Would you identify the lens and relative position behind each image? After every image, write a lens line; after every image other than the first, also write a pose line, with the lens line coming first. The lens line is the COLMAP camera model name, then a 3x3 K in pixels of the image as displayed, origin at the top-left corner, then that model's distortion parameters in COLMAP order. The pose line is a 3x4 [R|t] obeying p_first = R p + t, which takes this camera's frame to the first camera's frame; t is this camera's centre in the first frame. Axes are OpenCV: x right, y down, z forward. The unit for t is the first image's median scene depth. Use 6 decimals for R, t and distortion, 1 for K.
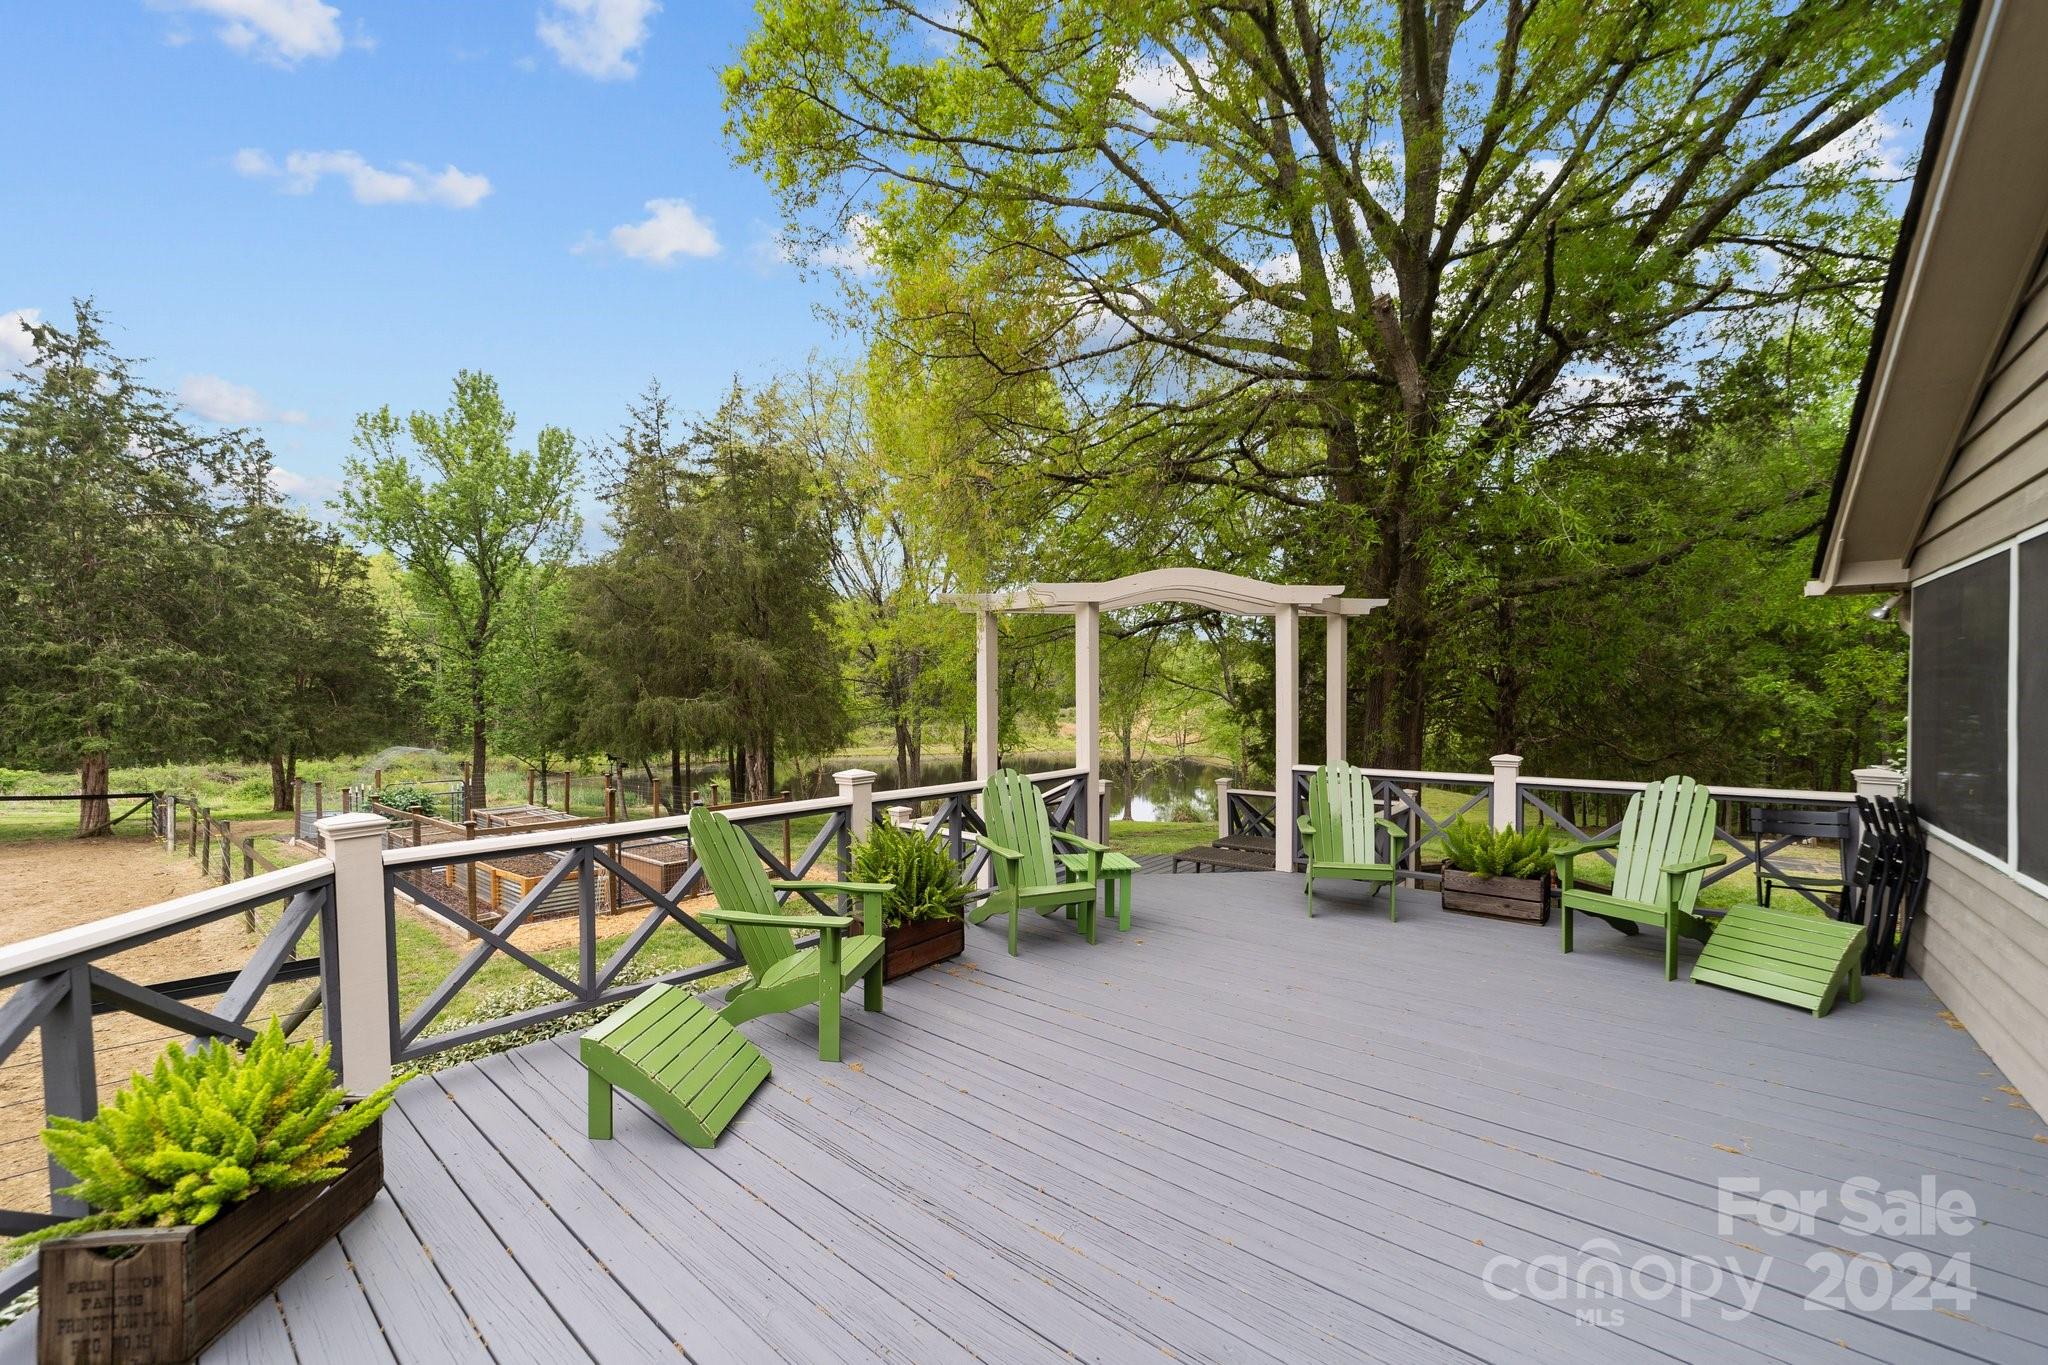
lens RADIAL K [[794.5, 0, 1024.0], [0, 794.5, 682.5], [0, 0, 1]] dist [-0.019223, 0.009575]
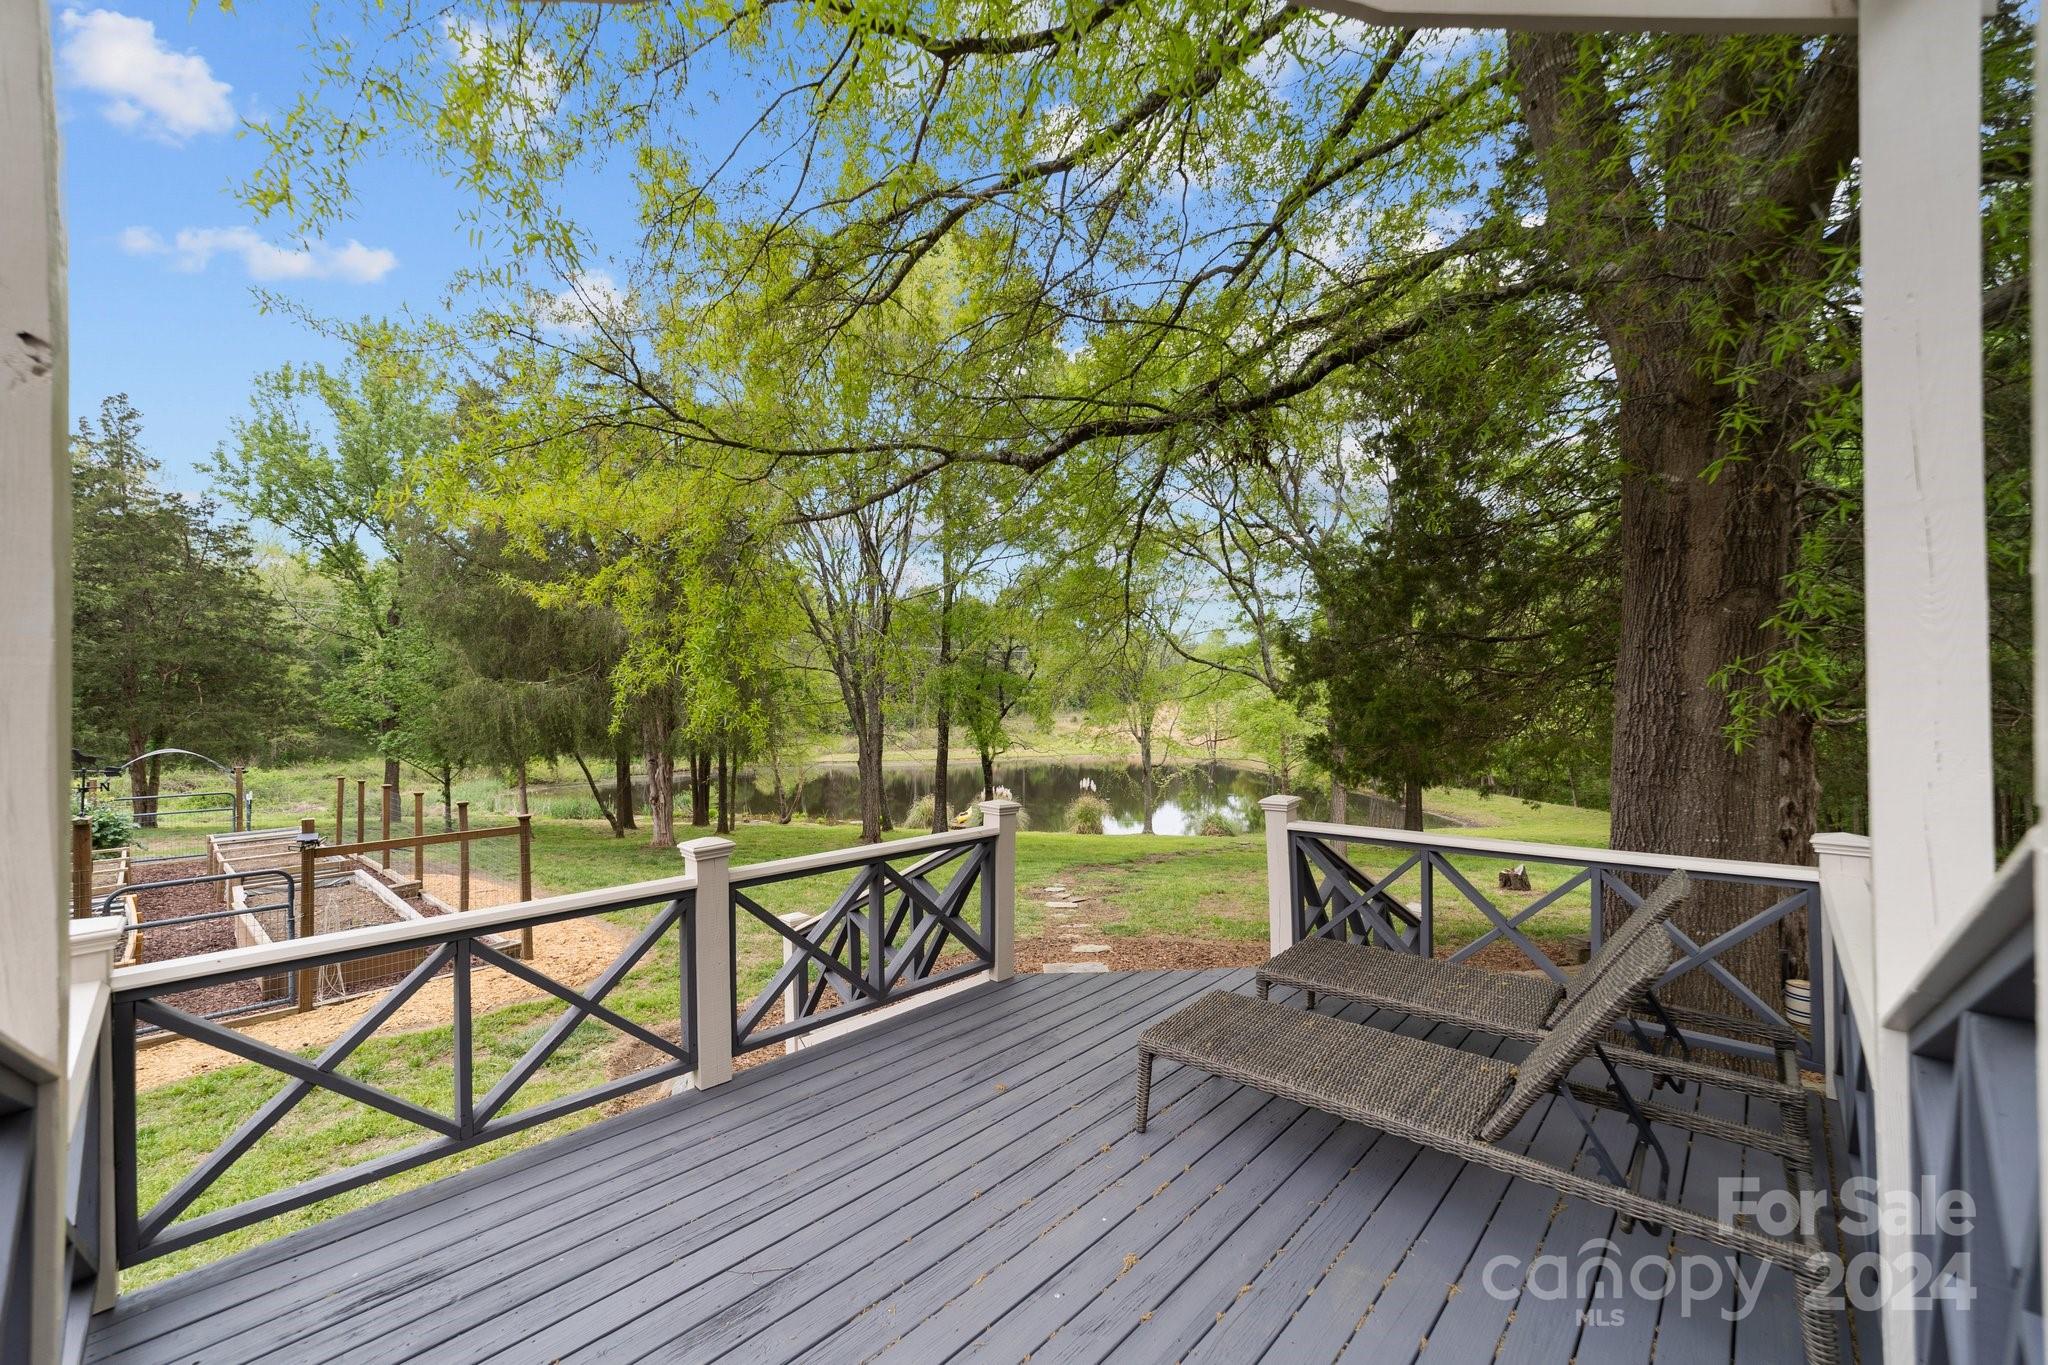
lens RADIAL K [[794.5, 0, 1024.0], [0, 794.5, 682.5], [0, 0, 1]] dist [-0.019223, 0.009575]
pose [[0.999212, -0.008751, -0.038722, 0.040060], [0.008475, 0.999937, -0.007302, 0.018702], [0.038783, 0.006968, 0.999223, 0.173744]]
